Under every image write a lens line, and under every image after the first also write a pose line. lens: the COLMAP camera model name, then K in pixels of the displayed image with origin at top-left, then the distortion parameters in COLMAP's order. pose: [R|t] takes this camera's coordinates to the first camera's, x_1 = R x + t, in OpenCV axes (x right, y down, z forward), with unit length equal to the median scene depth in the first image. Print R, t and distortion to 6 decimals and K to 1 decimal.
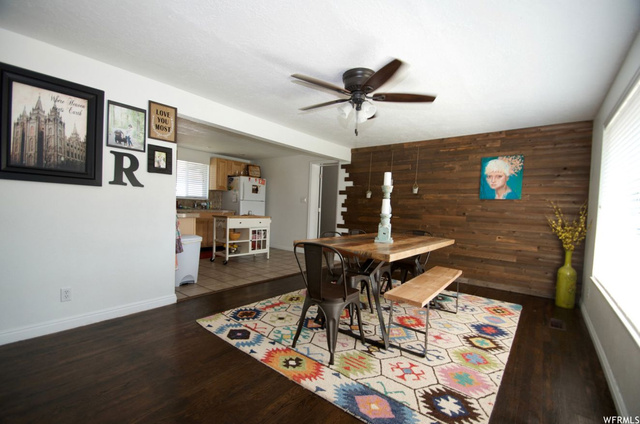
lens RADIAL K [[284.5, 0, 320.4], [0, 284.5, 220.2], [0, 0, 1]] dist [-0.001620, -0.000769]
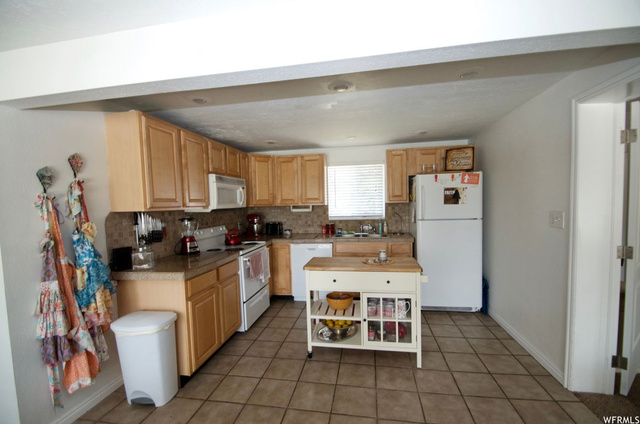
lens RADIAL K [[284.5, 0, 320.4], [0, 284.5, 220.2], [0, 0, 1]] dist [-0.001620, -0.000769]
pose [[0.477809, -0.002416, -0.878460, 0.123953], [0.009751, 0.999949, 0.002554, -0.089945], [0.878410, -0.009786, 0.477808, 0.718891]]
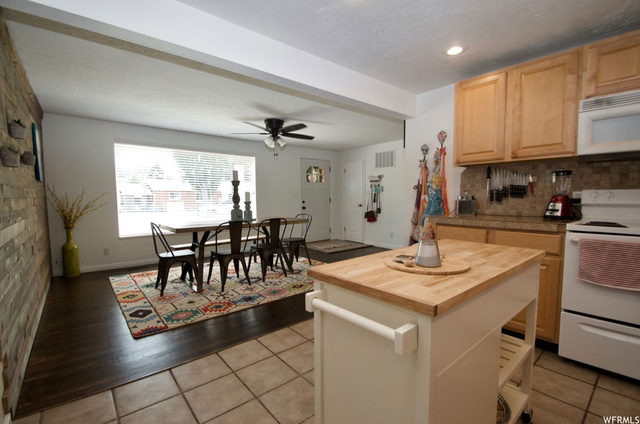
lens RADIAL K [[284.5, 0, 320.4], [0, 284.5, 220.2], [0, 0, 1]] dist [-0.001620, -0.000769]
pose [[-0.979634, -0.050375, 0.194368, -0.230407], [-0.023808, 0.990330, 0.136675, -0.072129], [-0.199374, 0.129264, -0.971360, 1.244131]]
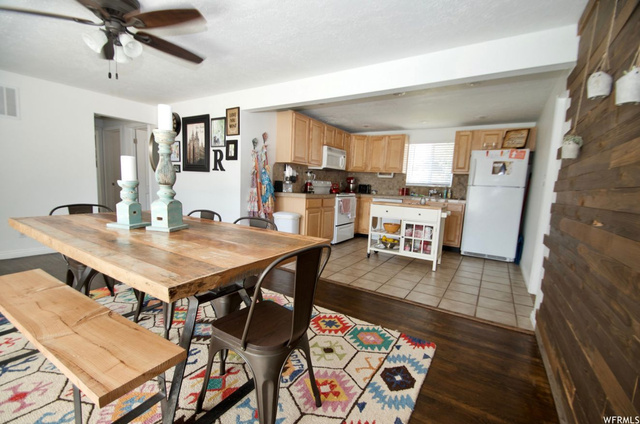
lens RADIAL K [[284.5, 0, 320.4], [0, 284.5, 220.2], [0, 0, 1]] dist [-0.001620, -0.000769]
pose [[0.108650, 0.083650, -0.990554, 0.463956], [-0.085462, 0.993550, 0.074529, -0.008722], [0.990400, 0.076557, 0.115099, 0.696240]]
